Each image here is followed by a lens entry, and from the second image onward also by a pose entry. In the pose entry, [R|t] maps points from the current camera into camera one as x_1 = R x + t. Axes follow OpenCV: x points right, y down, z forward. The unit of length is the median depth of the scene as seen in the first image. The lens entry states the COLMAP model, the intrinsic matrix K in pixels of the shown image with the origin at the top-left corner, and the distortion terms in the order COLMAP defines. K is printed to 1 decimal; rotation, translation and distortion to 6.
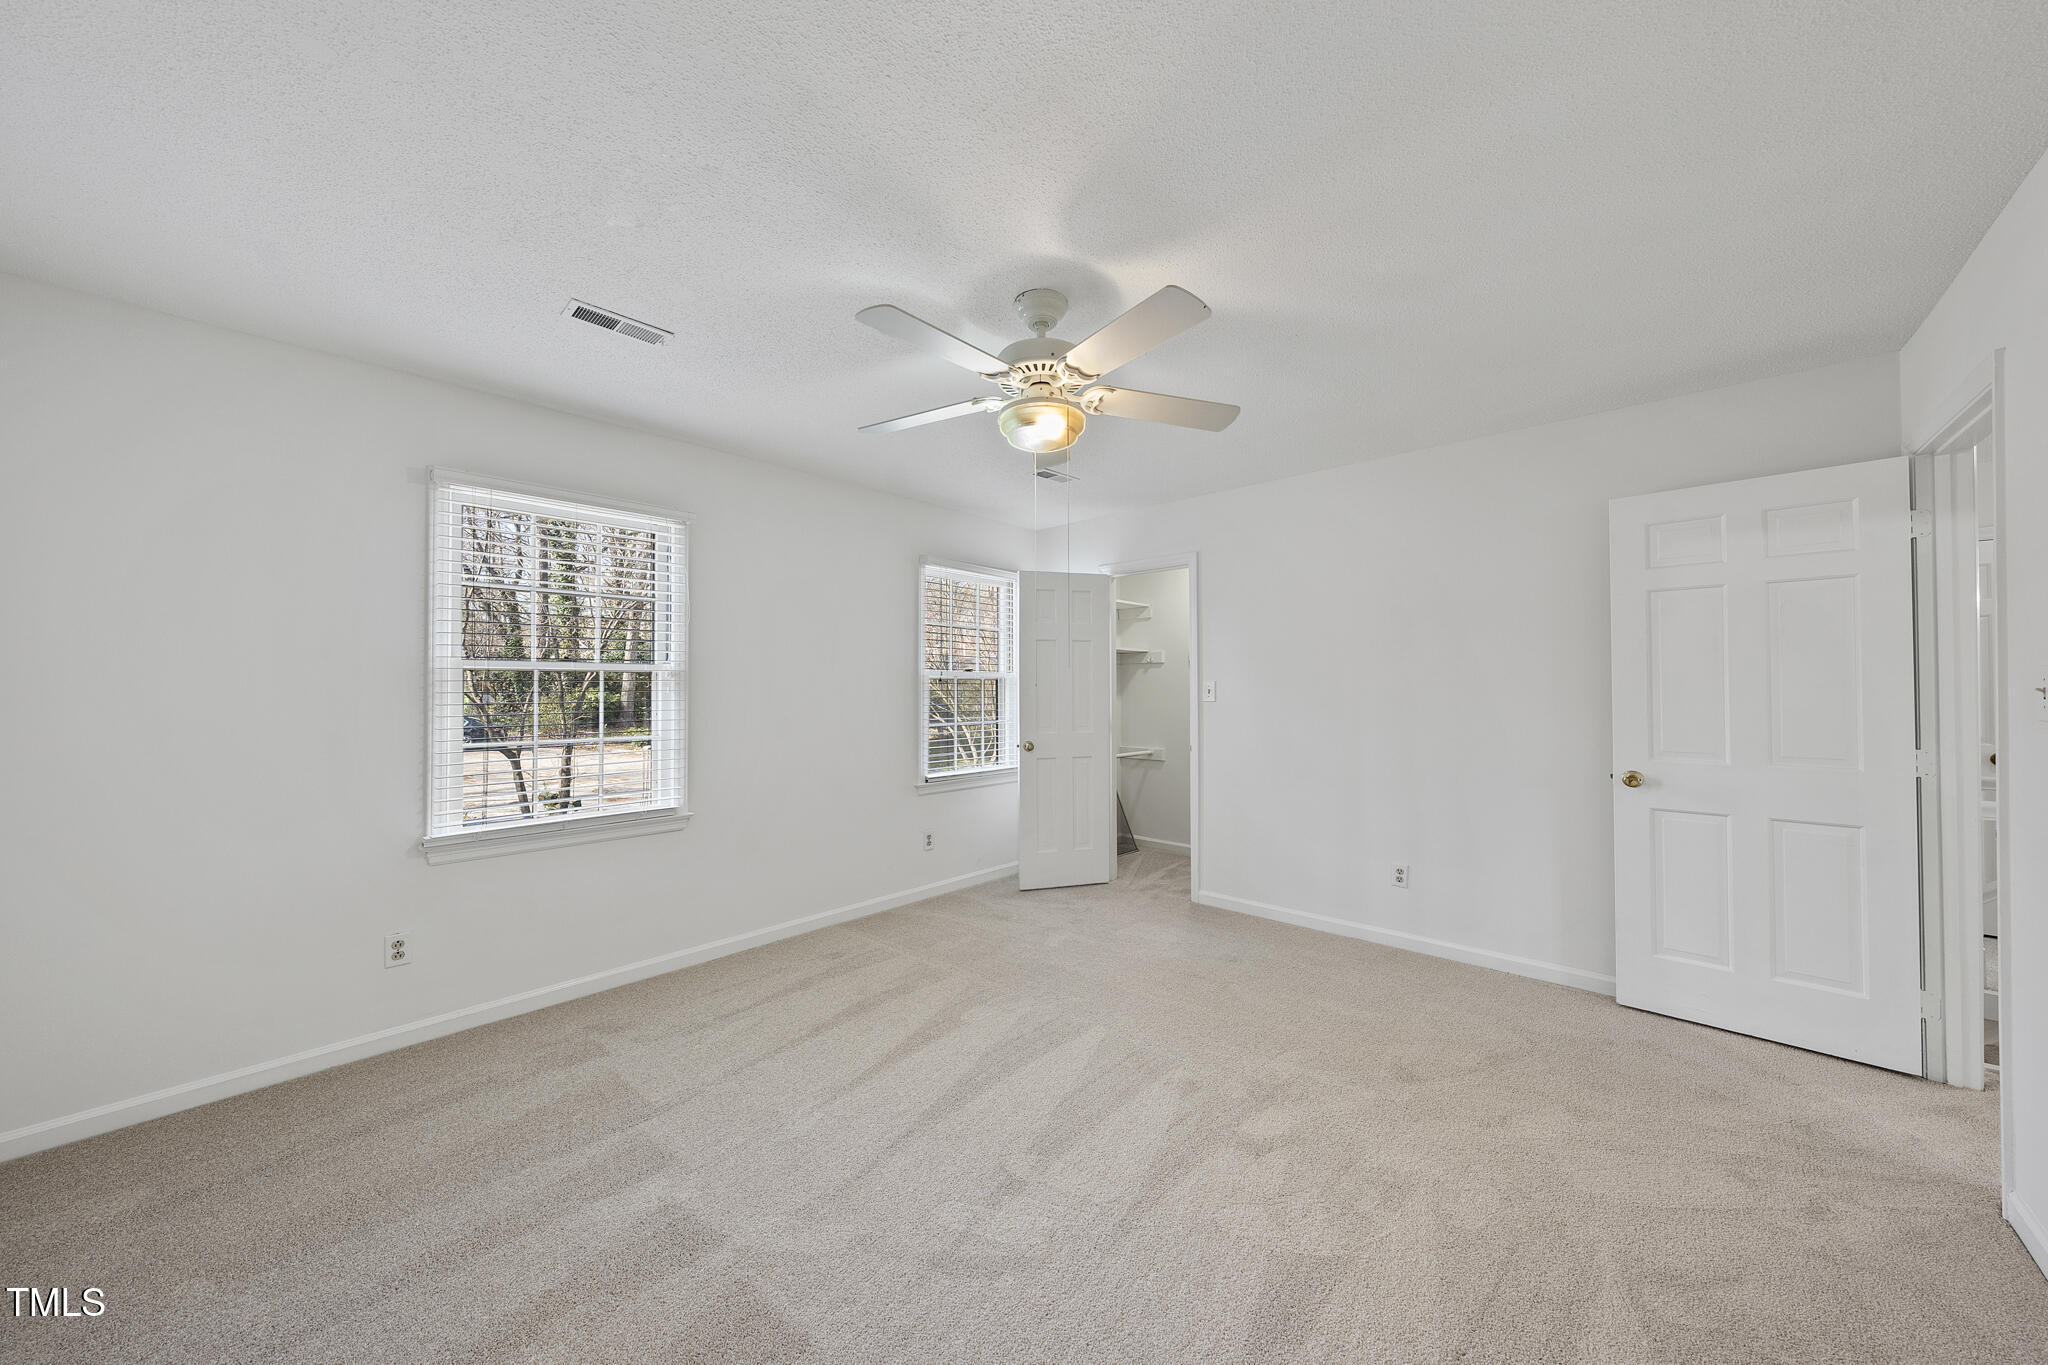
lens RADIAL K [[686.1, 0, 1024.0], [0, 686.1, 682.5], [0, 0, 1]] dist [-0.000139, -0.000016]
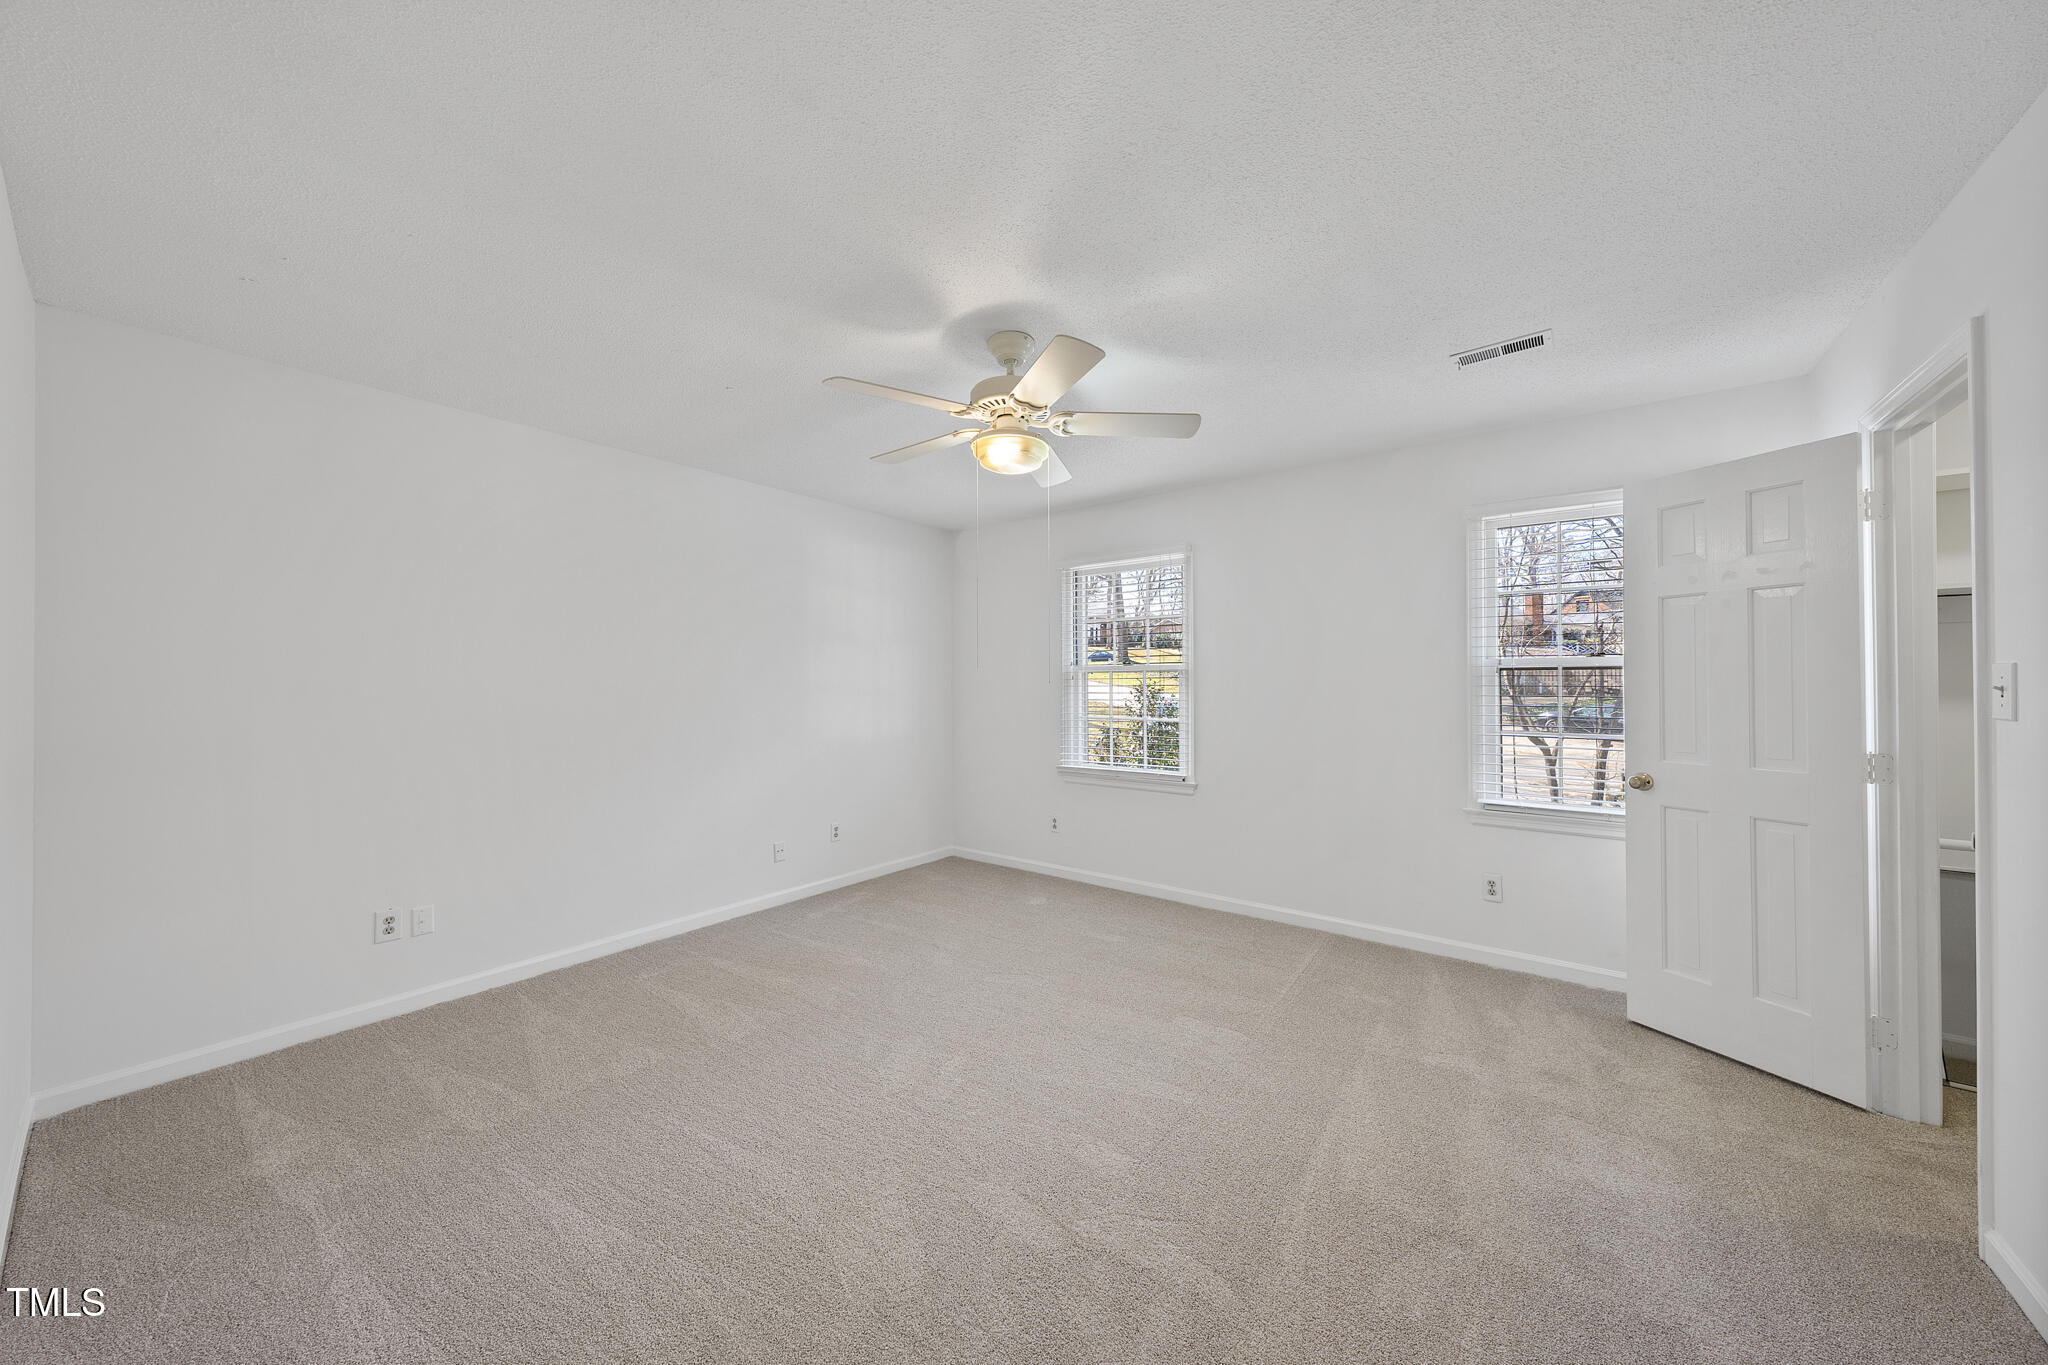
lens RADIAL K [[695.1, 0, 1024.0], [0, 695.1, 682.5], [0, 0, 1]] dist [0.000441, 0.000018]
pose [[0.087637, 0.001270, -0.996152, 0.626274], [0.018916, 0.999817, 0.002939, -0.001300], [0.995973, -0.019101, 0.087597, 0.493351]]
